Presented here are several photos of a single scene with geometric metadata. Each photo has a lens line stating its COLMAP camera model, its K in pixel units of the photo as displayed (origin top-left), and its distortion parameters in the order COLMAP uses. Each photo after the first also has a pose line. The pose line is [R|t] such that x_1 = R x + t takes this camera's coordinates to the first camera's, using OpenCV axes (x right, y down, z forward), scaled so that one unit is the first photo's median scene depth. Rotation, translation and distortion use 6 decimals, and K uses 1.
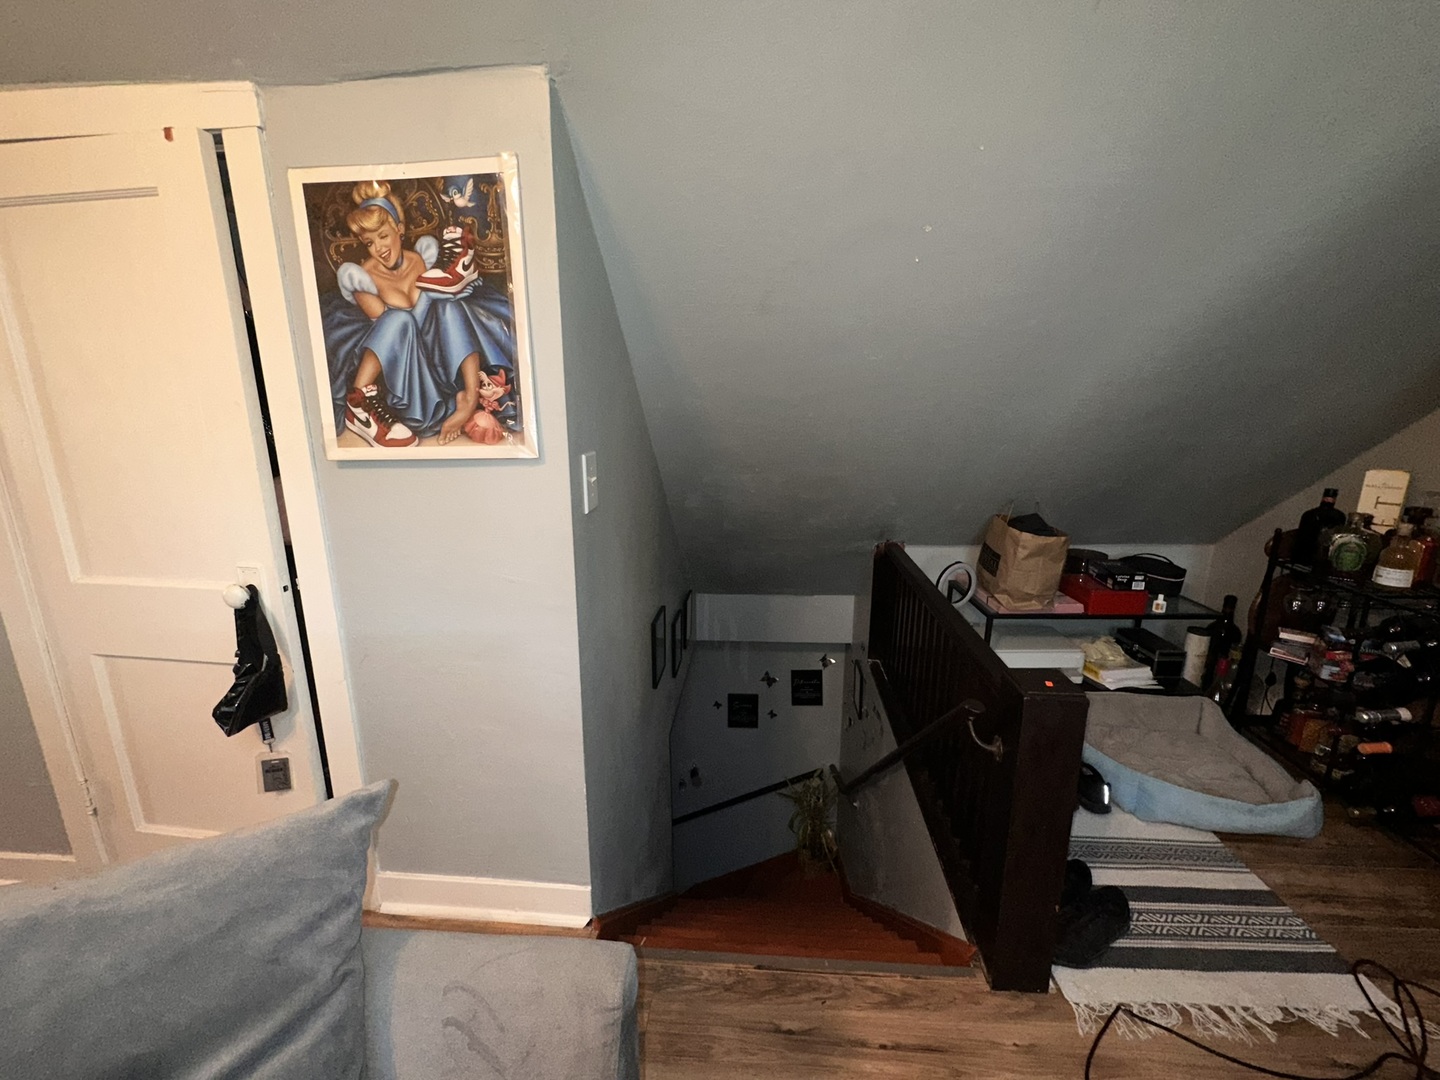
lens RADIAL K [[580.4, 0, 721.3], [0, 580.4, 530.2], [0, 0, 1]] dist [-0.001510, -0.000100]
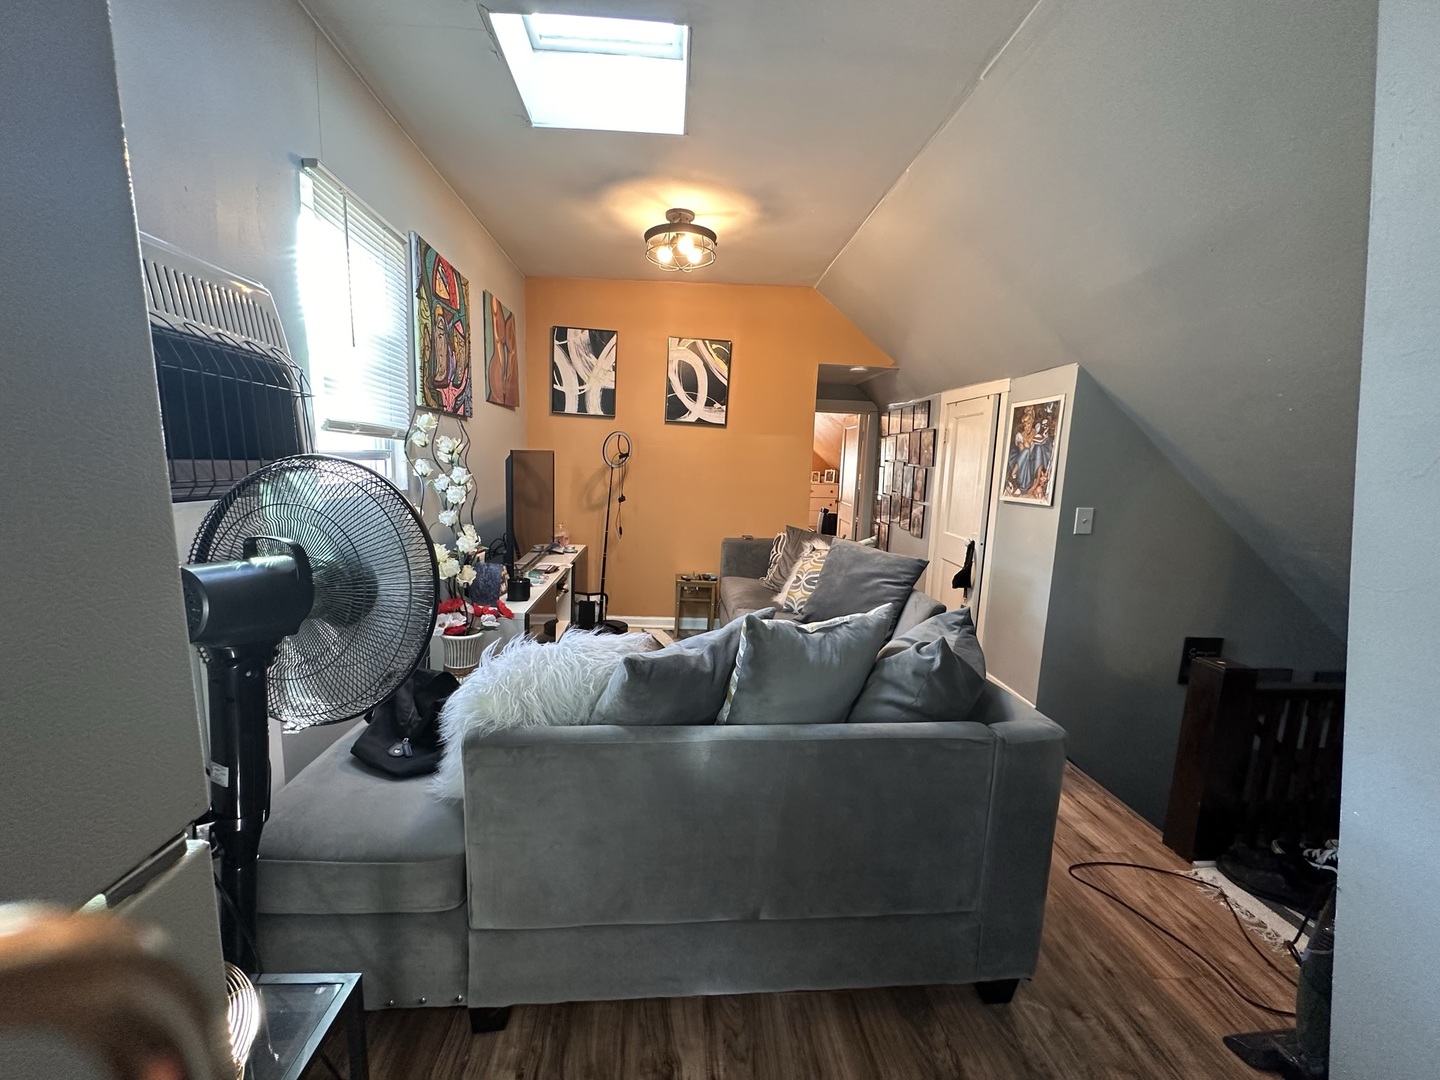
lens RADIAL K [[580.4, 0, 716.6], [0, 580.4, 544.9], [0, 0, 1]] dist [-0.001510, -0.000100]
pose [[0.153250, 0.162408, -0.974750, 1.975131], [-0.247448, 0.961283, 0.121260, 0.091879], [0.956705, 0.222617, 0.187504, -0.826331]]
